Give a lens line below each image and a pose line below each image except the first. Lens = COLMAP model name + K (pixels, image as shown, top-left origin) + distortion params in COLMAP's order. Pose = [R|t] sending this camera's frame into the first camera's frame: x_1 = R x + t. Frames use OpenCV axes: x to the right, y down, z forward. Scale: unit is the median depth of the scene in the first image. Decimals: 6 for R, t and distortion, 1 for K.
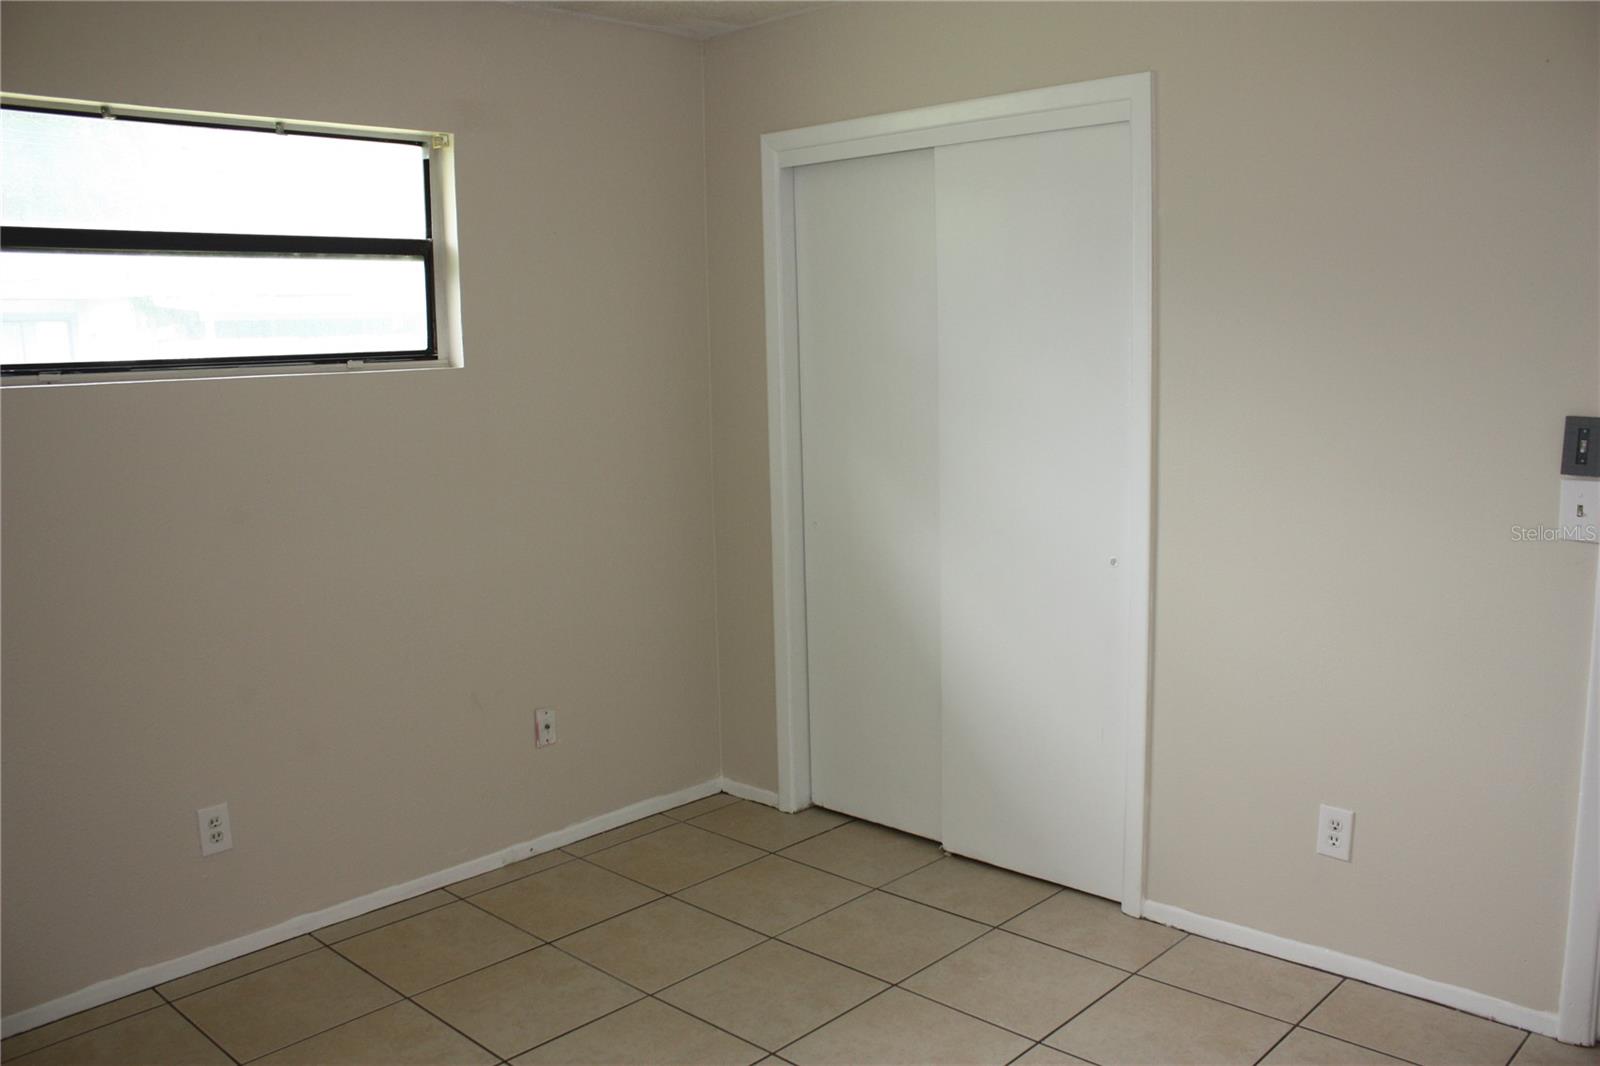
lens RADIAL K [[1341.5, 0, 820.9], [0, 1341.5, 547.5], [0, 0, 1]] dist [-0.166008, 0.154377]
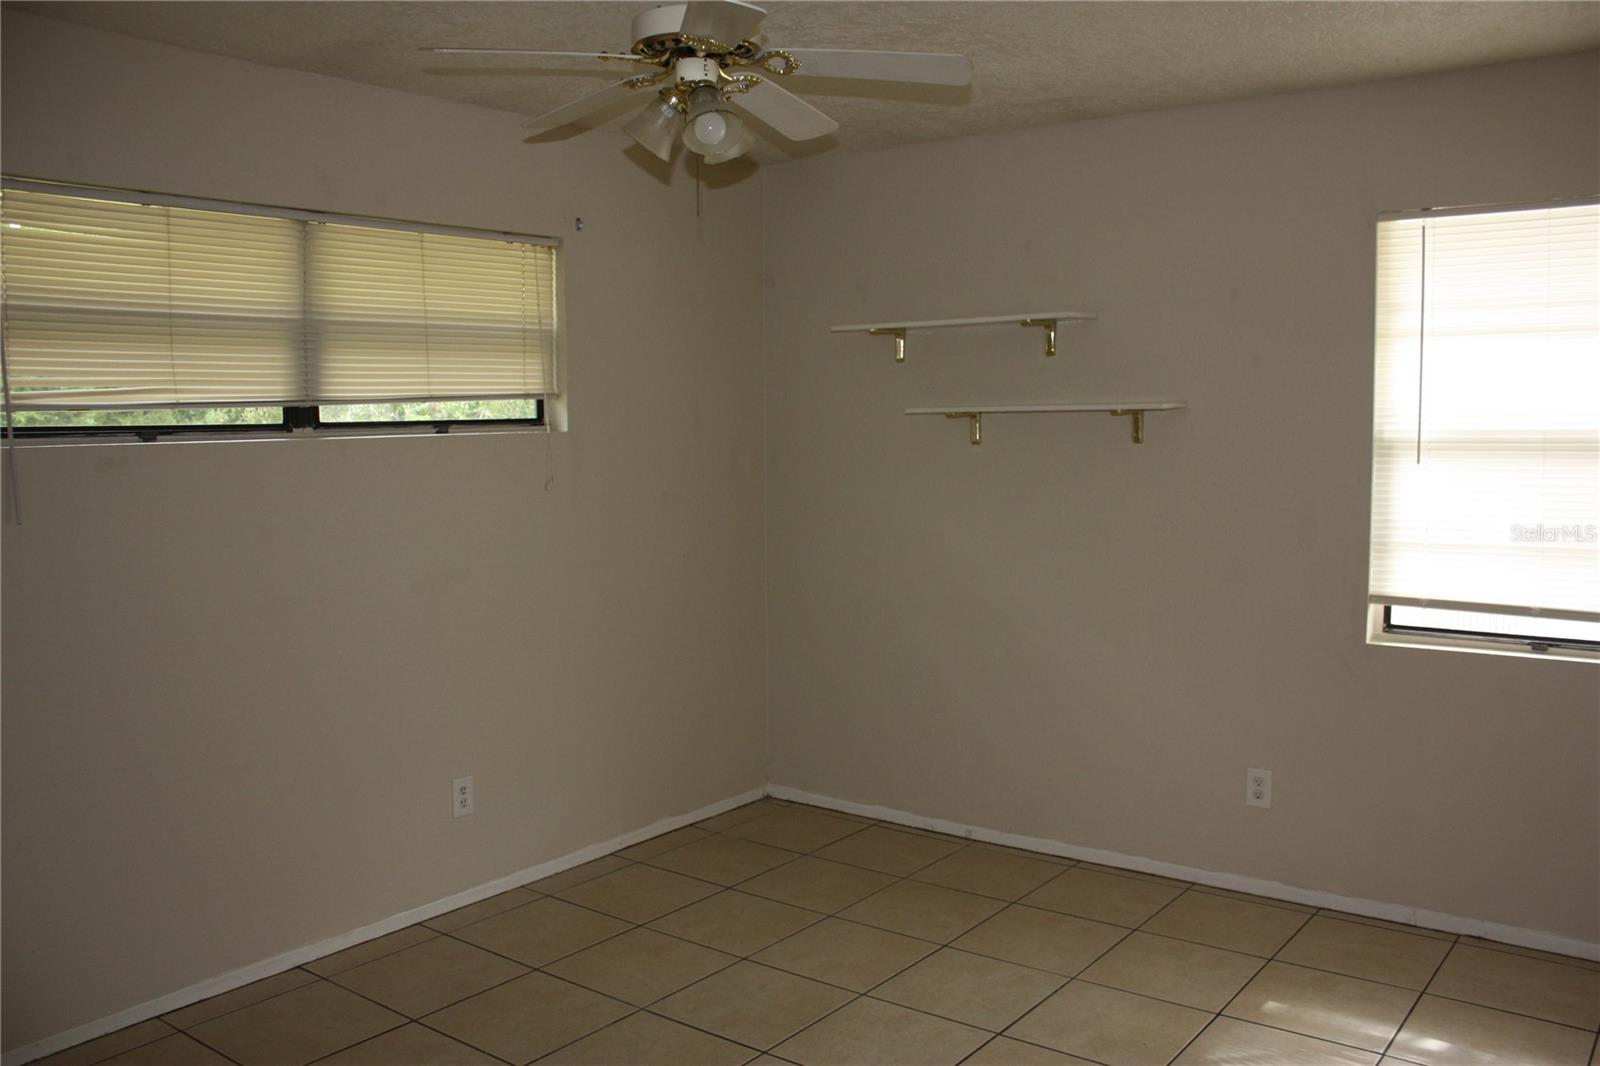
lens RADIAL K [[1341.5, 0, 820.9], [0, 1341.5, 547.5], [0, 0, 1]] dist [-0.166008, 0.154377]
pose [[0.993238, 0.008184, 0.115808, -0.164494], [-0.001356, 0.998262, -0.058918, 0.032262], [-0.116089, 0.058362, 0.991523, -0.175726]]
